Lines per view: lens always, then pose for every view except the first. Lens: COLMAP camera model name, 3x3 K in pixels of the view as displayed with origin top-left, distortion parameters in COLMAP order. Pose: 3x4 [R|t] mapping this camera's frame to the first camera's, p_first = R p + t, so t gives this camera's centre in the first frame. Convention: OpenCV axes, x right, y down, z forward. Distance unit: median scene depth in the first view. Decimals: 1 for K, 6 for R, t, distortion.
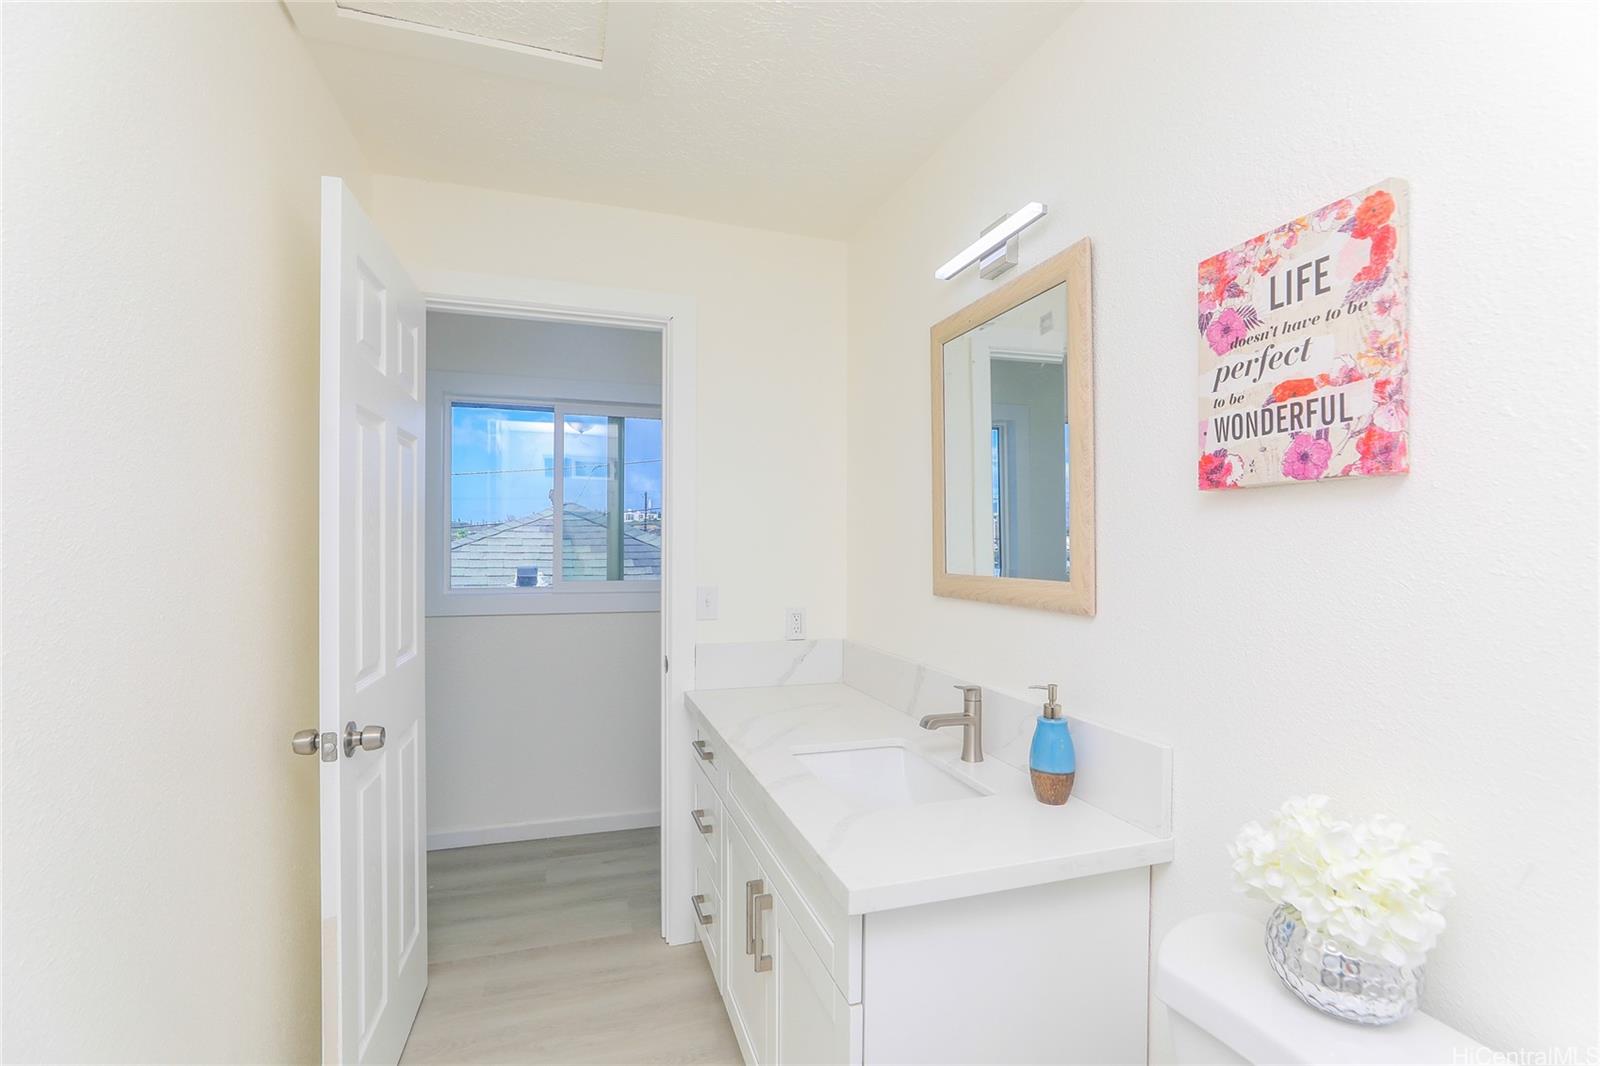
lens RADIAL K [[748.3, 0, 800.0], [0, 748.3, 533.0], [0, 0, 1]] dist [-0.000386, -0.000113]
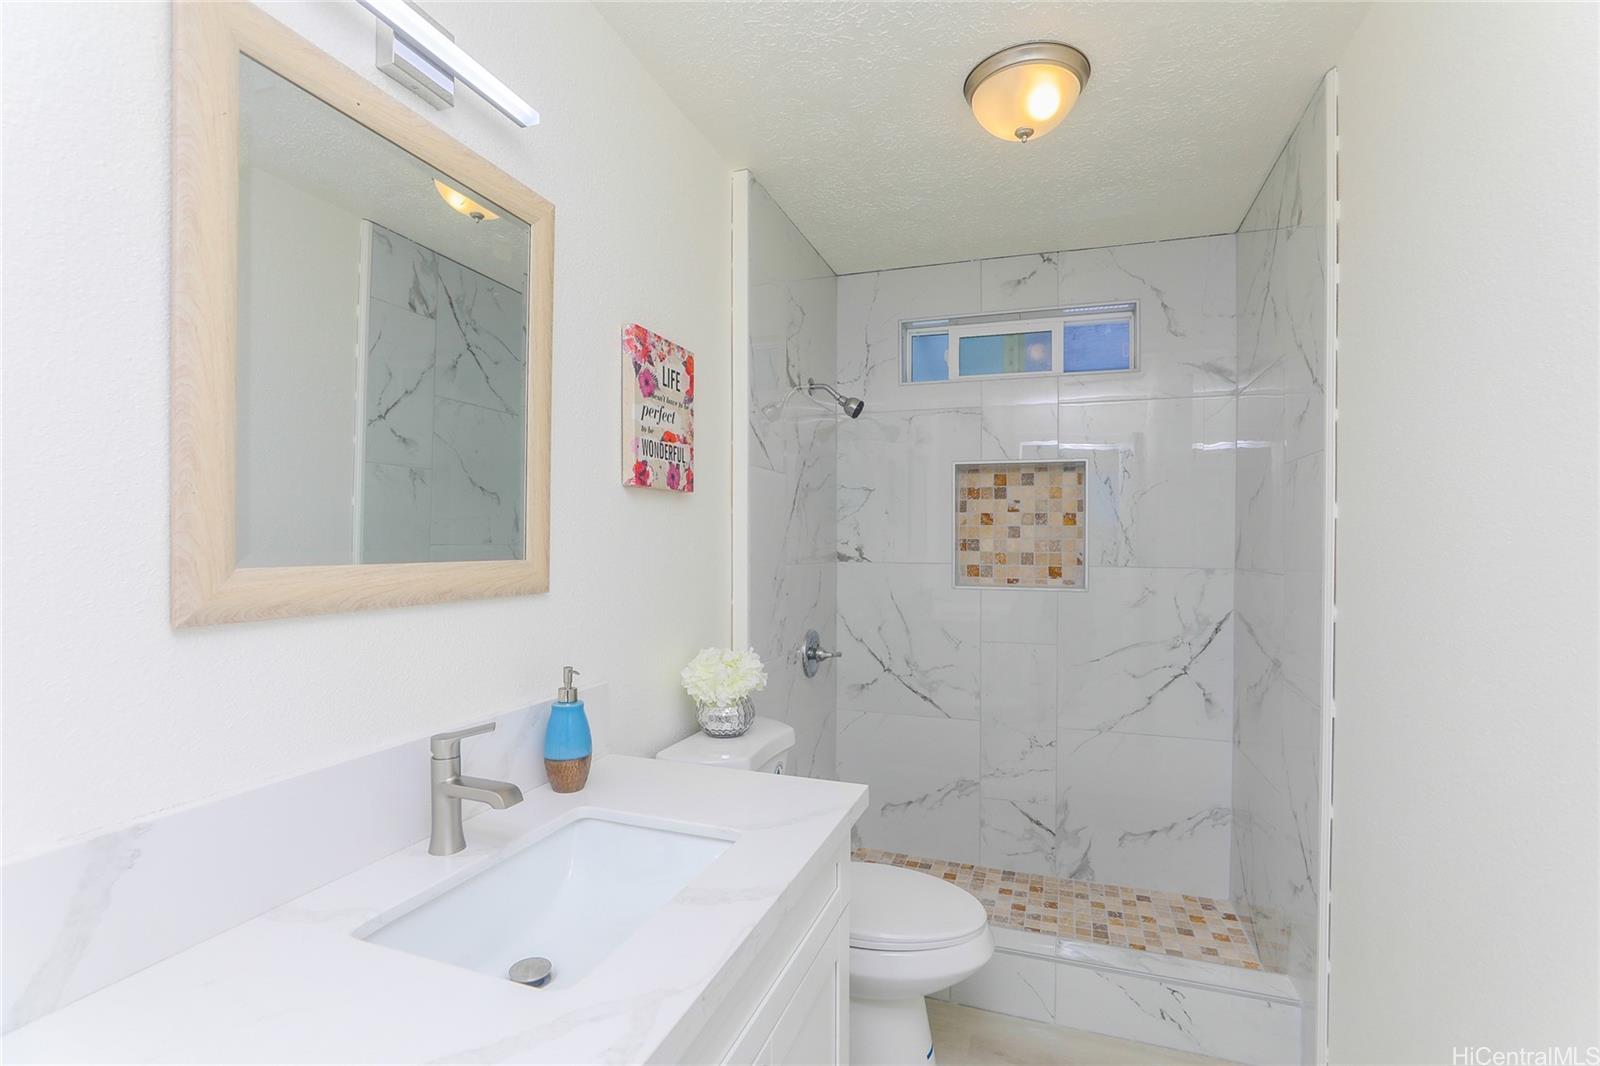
lens RADIAL K [[748.3, 0, 800.0], [0, 748.3, 533.0], [0, 0, 1]] dist [-0.000386, -0.000113]
pose [[-0.795787, -0.004578, 0.605560, -0.623592], [-0.021454, 0.999557, -0.020637, 0.060987], [-0.605197, -0.029414, -0.795532, 2.098585]]
